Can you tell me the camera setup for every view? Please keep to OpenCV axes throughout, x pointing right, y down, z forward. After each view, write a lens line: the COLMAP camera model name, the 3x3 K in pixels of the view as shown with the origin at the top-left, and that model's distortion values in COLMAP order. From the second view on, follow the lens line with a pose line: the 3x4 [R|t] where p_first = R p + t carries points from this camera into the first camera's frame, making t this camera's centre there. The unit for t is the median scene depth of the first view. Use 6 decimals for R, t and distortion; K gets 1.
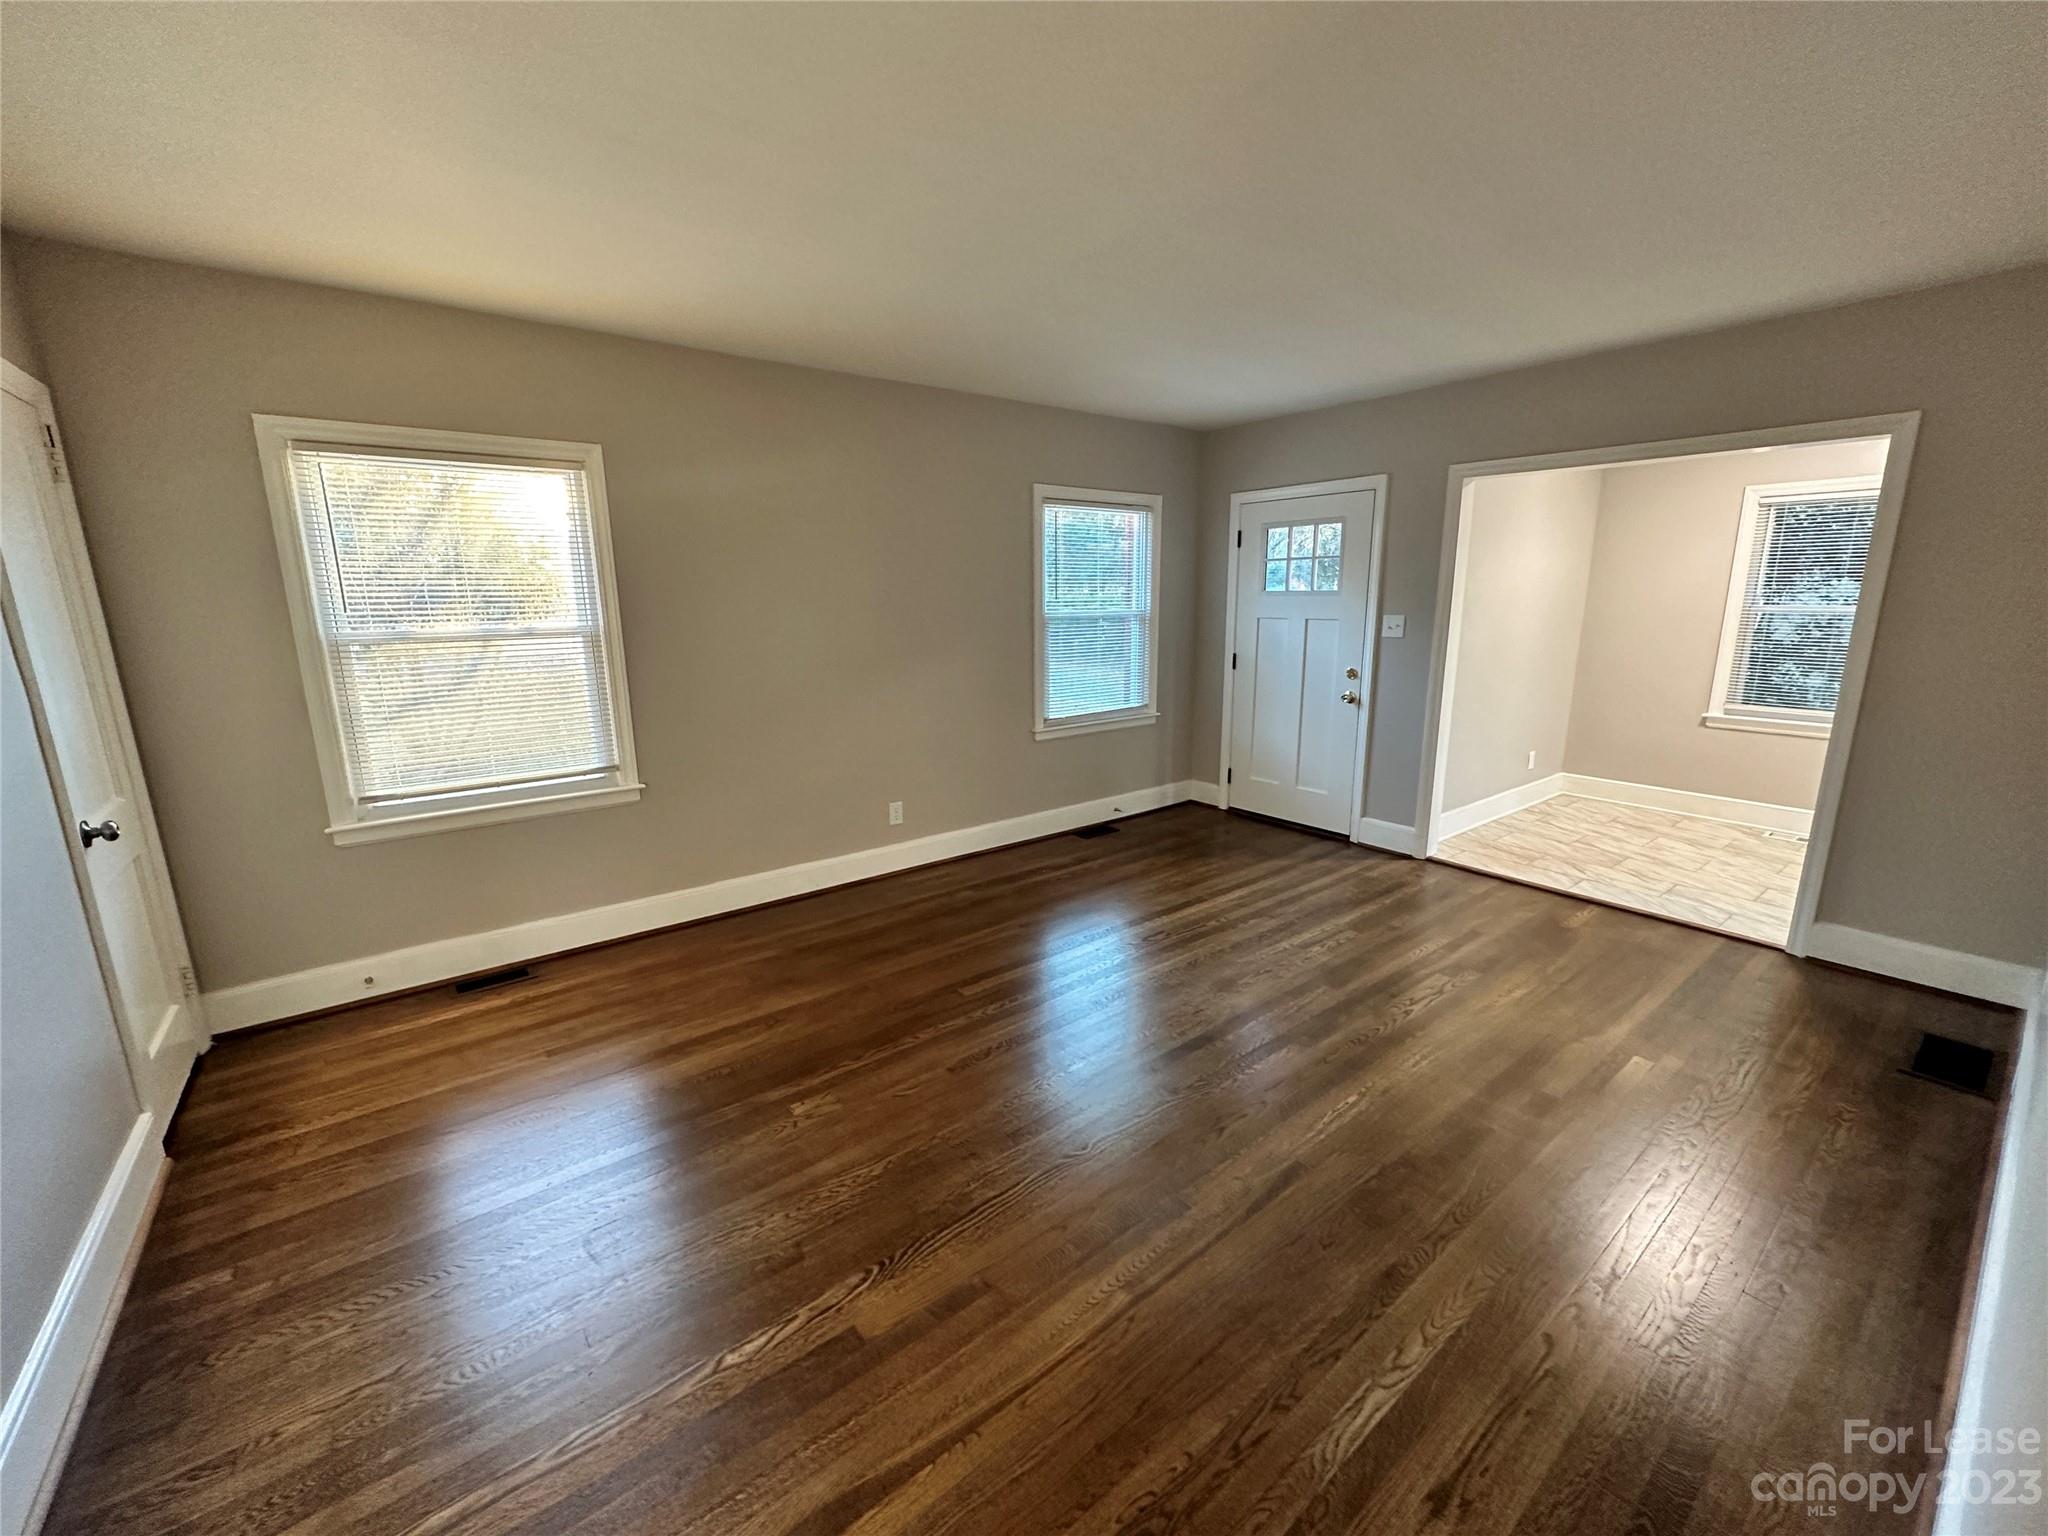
lens RADIAL K [[816.1, 0, 1024.0], [0, 816.1, 768.0], [0, 0, 1]] dist [0.001081, 0.000198]
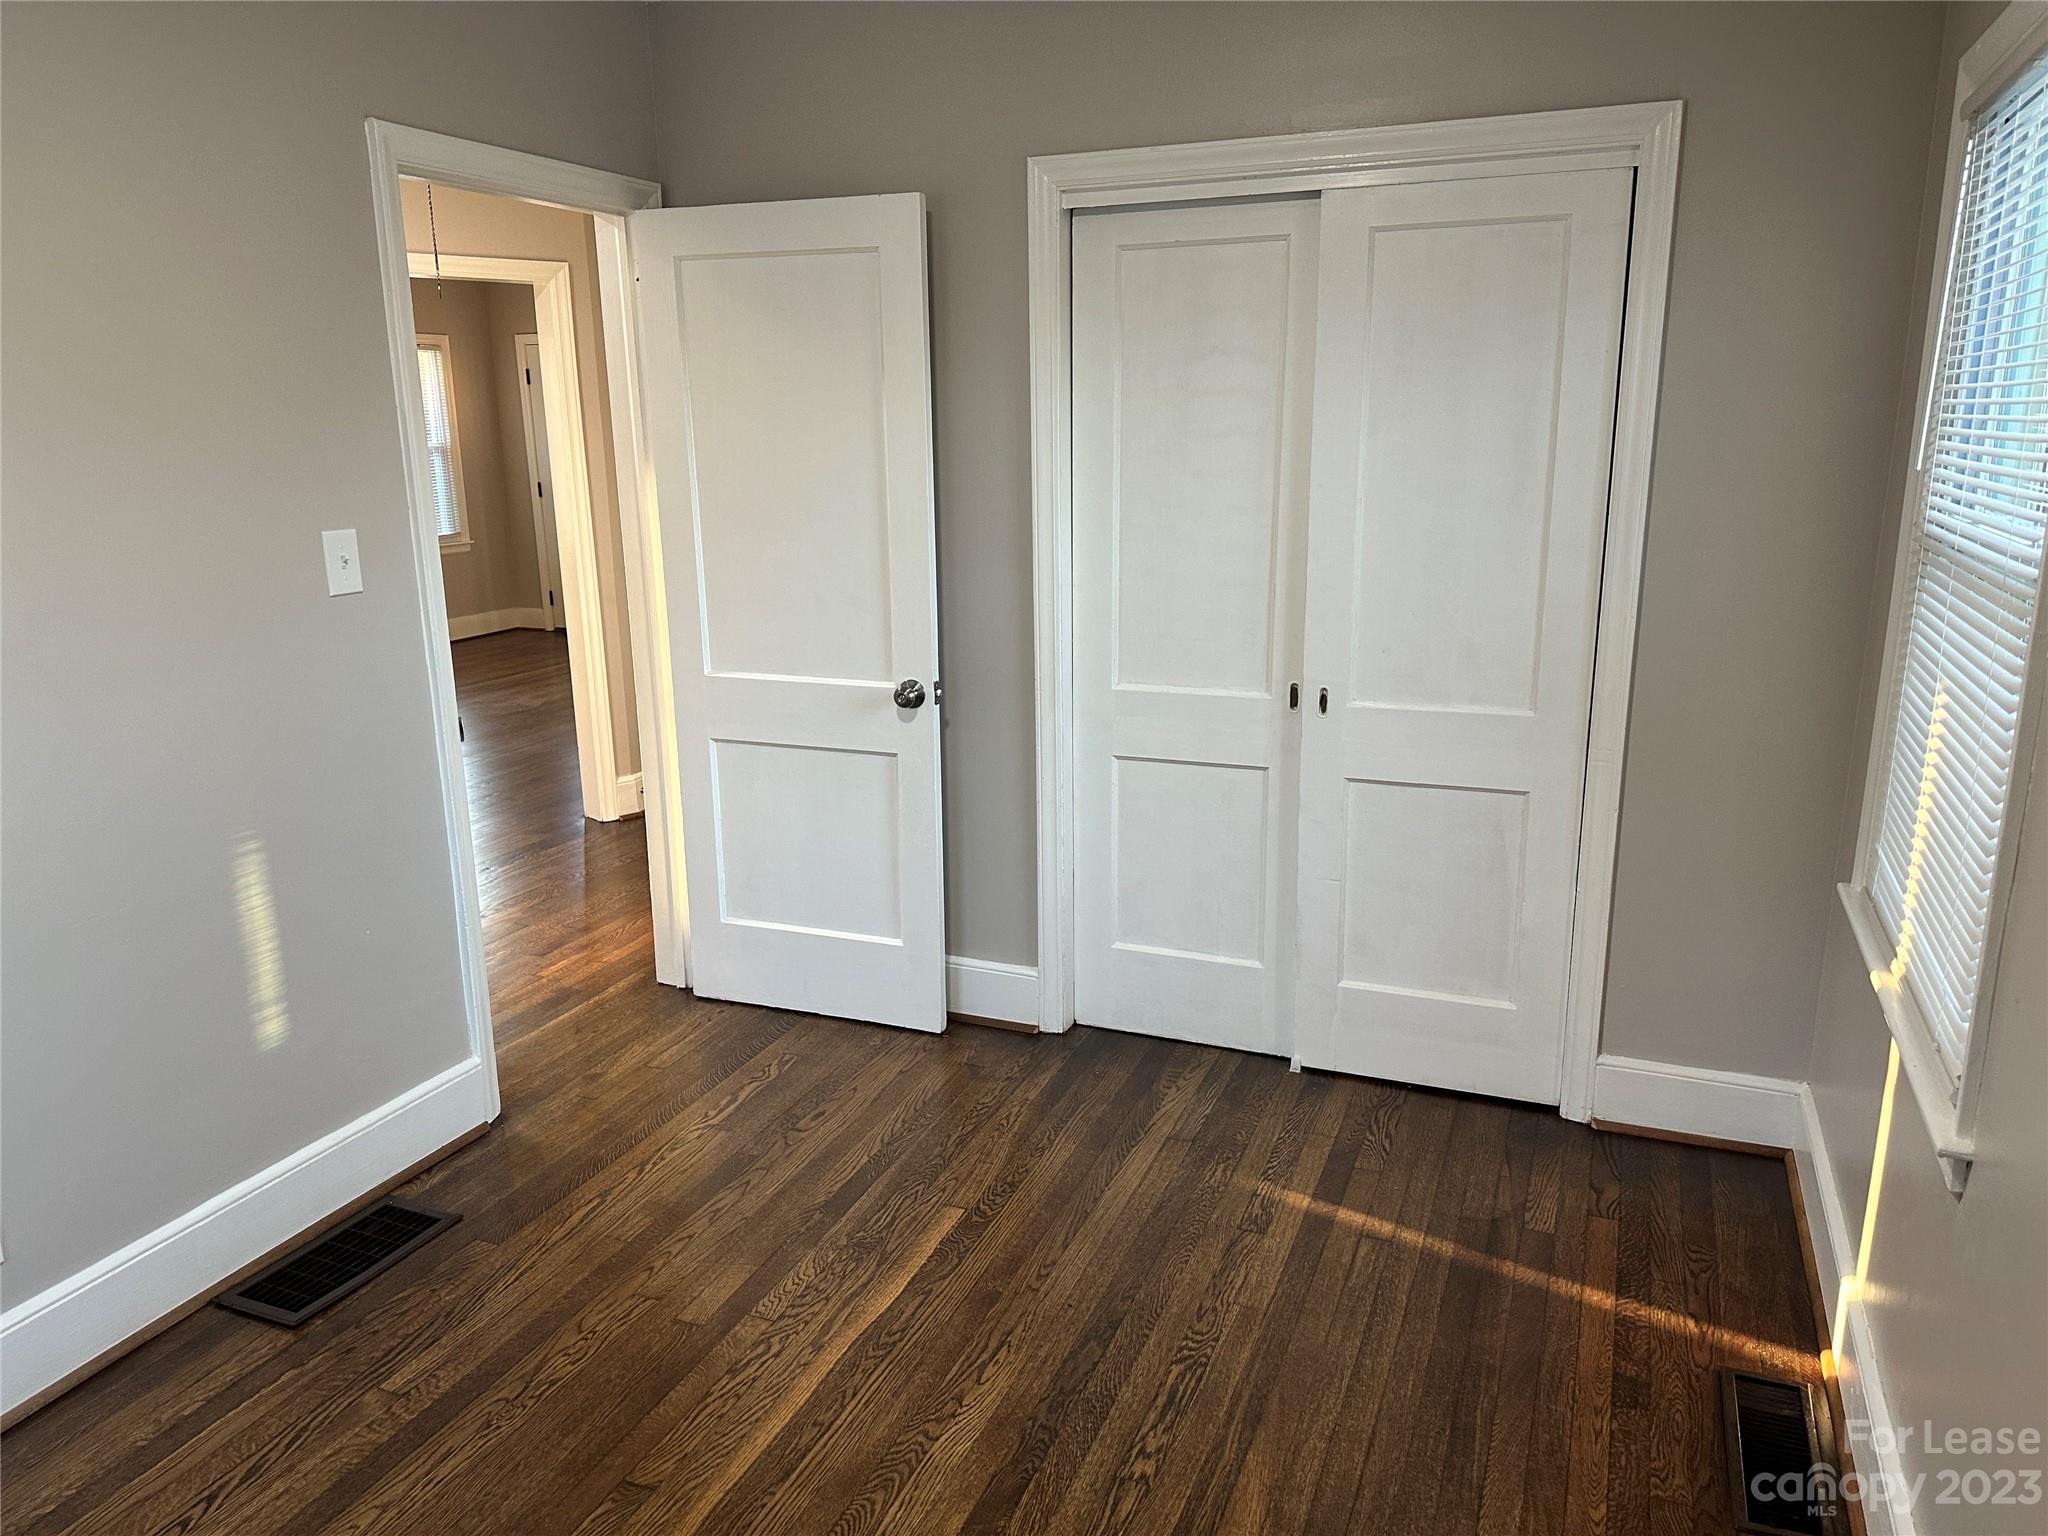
lens RADIAL K [[1425.5, 0, 1030.0], [0, 1425.5, 774.3], [0, 0, 1]] dist [0.103001, -0.152756]
pose [[0.872165, -0.118756, 0.474580, -0.176940], [0.107139, 0.992906, 0.051563, 0.295901], [-0.477336, 0.005874, 0.878701, -1.360878]]
